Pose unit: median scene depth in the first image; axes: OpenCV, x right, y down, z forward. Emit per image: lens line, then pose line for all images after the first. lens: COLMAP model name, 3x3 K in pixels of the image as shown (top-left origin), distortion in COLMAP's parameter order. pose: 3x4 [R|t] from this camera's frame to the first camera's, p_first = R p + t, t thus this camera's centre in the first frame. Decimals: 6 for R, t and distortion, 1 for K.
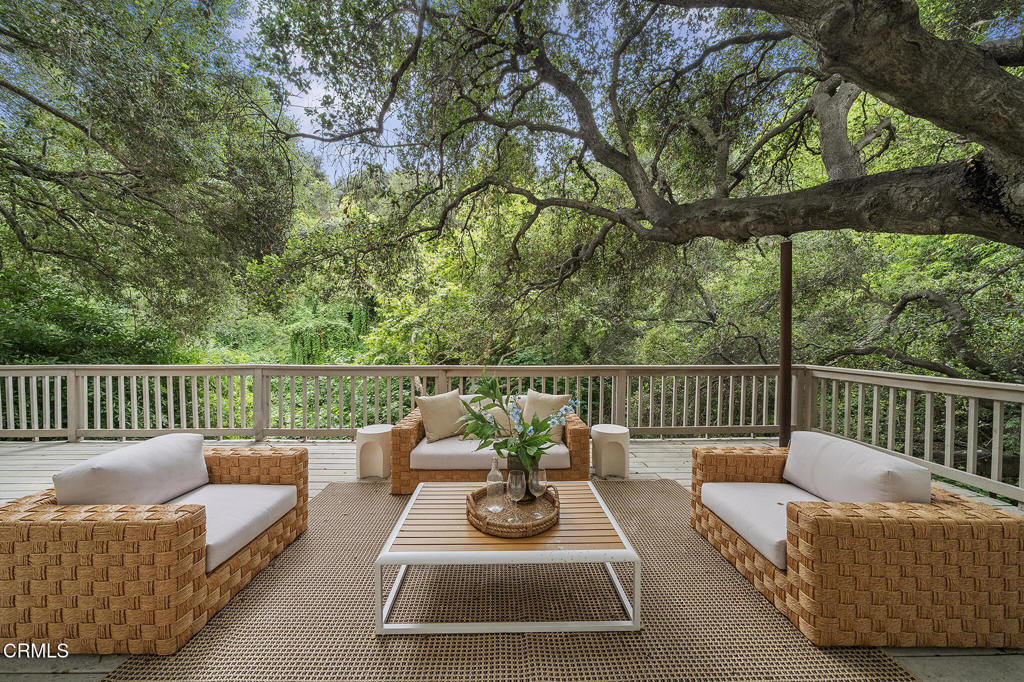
lens RADIAL K [[351.5, 0, 512.0], [0, 351.5, 342.1], [0, 0, 1]] dist [-0.000692, -0.000147]
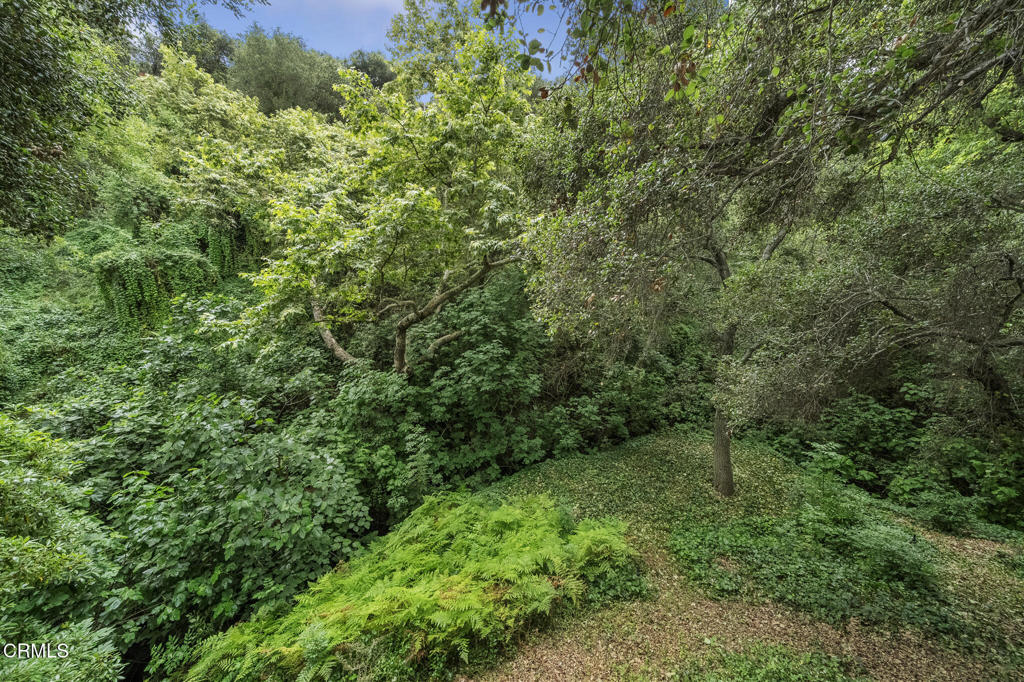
lens RADIAL K [[351.5, 0, 511.8], [0, 351.5, 342.2], [0, 0, 1]] dist [-0.000692, -0.000147]
pose [[0.958086, -0.052416, 0.281644, -0.097059], [0.002231, 0.984455, 0.175622, -0.004150], [-0.286472, -0.167633, 0.943310, 0.166763]]
